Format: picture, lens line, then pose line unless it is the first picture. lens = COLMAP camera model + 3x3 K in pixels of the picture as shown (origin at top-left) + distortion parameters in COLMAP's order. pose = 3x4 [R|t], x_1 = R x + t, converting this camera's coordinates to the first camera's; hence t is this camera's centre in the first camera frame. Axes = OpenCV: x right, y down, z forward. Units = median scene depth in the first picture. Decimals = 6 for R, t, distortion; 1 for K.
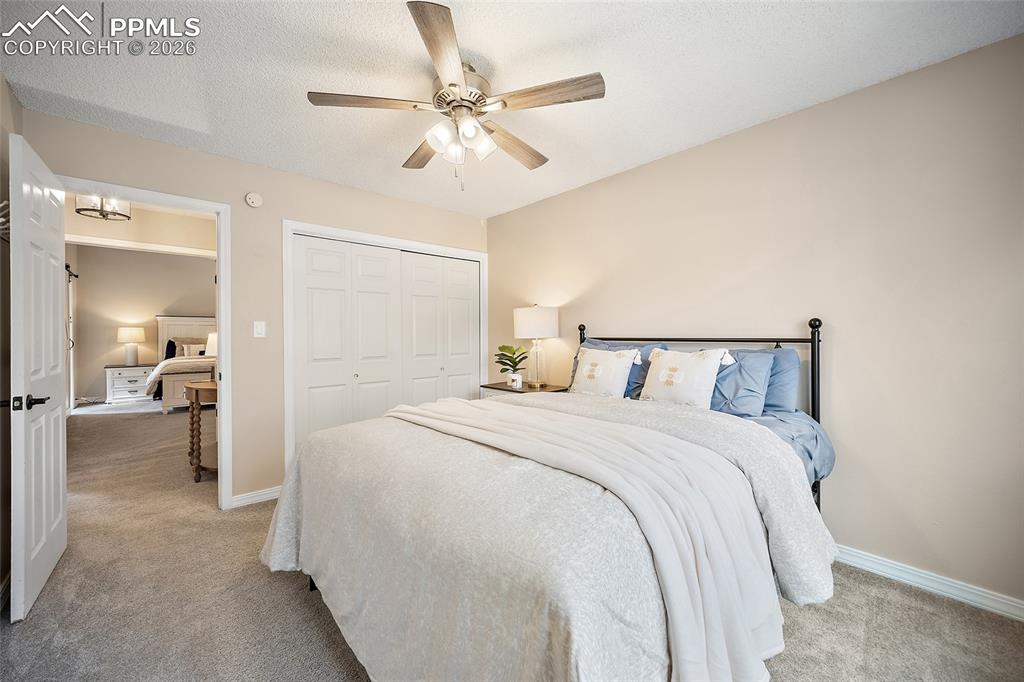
lens RADIAL K [[408.7, 0, 510.5], [0, 408.7, 336.8], [0, 0, 1]] dist [0.001452, 0.000073]
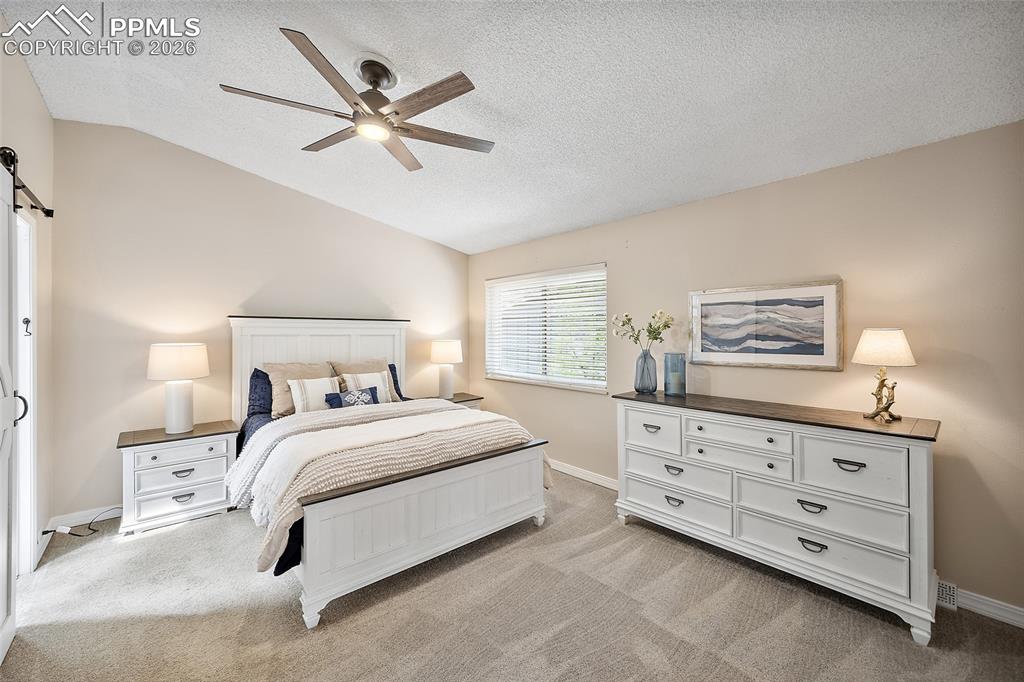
lens RADIAL K [[408.7, 0, 512.7], [0, 408.7, 335.4], [0, 0, 1]] dist [0.001452, 0.000073]
pose [[0.999986, 0.004655, -0.002571, -0.580621], [-0.004684, 0.999925, -0.011309, -0.027508], [0.002518, 0.011321, 0.999933, 0.575644]]
